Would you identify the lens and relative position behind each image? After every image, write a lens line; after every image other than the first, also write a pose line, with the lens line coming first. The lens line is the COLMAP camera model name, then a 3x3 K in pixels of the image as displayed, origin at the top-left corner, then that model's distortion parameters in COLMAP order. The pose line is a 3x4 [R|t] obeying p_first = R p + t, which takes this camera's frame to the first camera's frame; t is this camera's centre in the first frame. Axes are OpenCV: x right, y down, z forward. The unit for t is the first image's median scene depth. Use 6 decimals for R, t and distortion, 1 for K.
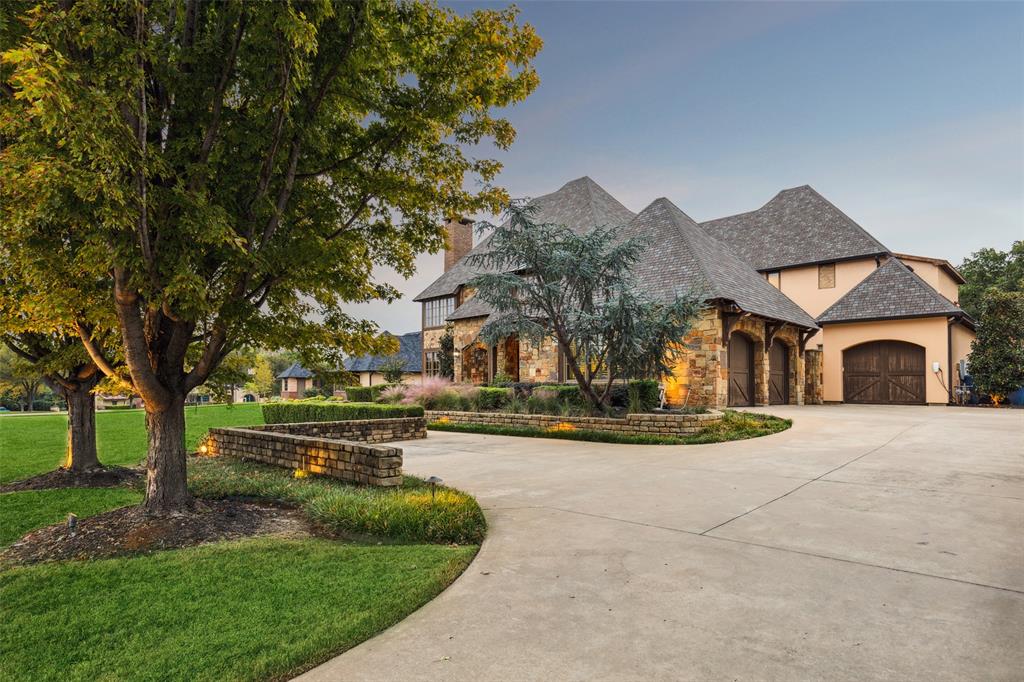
lens RADIAL K [[577.8, 0, 512.0], [0, 577.8, 341.0], [0, 0, 1]] dist [-0.000671, -0.000200]
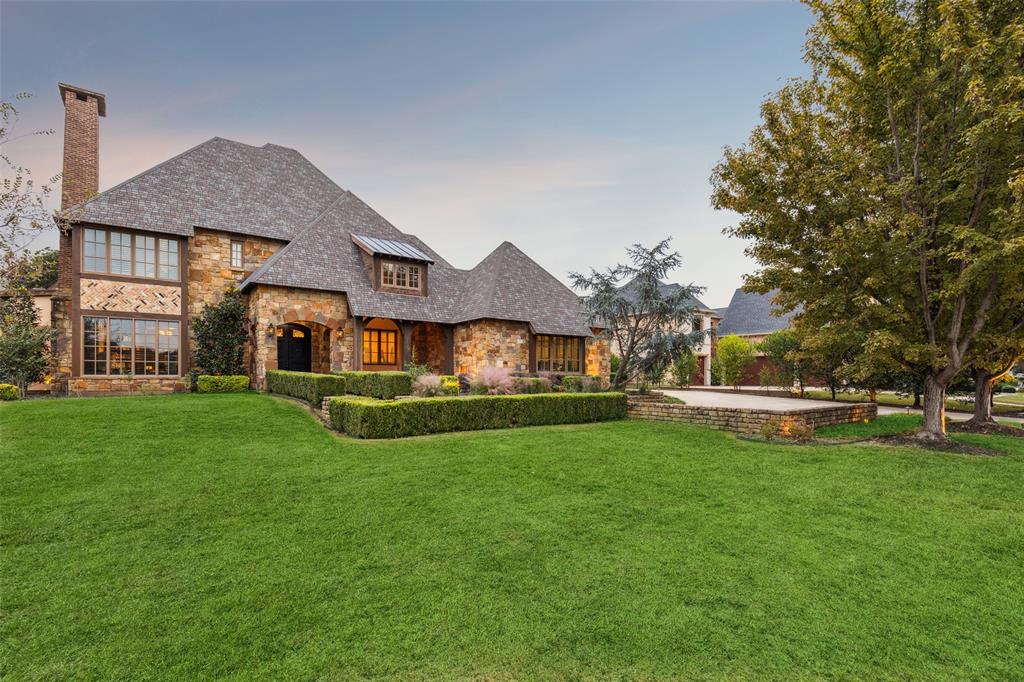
lens RADIAL K [[474.2, 0, 512.5], [0, 474.2, 378.2], [0, 0, 1]] dist [-0.000991, -0.000205]
pose [[0.161588, 0.002172, 0.986856, -0.660858], [-0.081074, 0.996646, 0.011082, 0.051028], [-0.983522, -0.081799, 0.161222, 0.595183]]
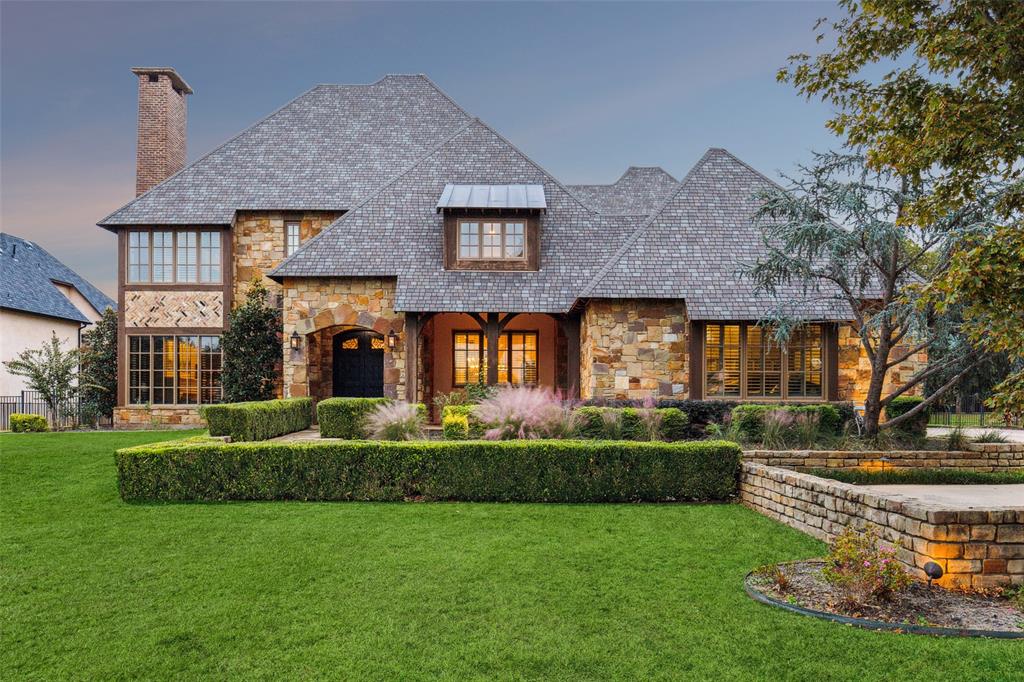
lens RADIAL K [[757.2, 0, 512.7], [0, 757.2, 412.4], [0, 0, 1]] dist [0.001127, -0.000162]
pose [[0.705309, 0.001714, 0.708898, -0.453967], [-0.062388, 0.996267, 0.059664, 0.032496], [-0.706150, -0.086308, 0.702783, 0.370407]]
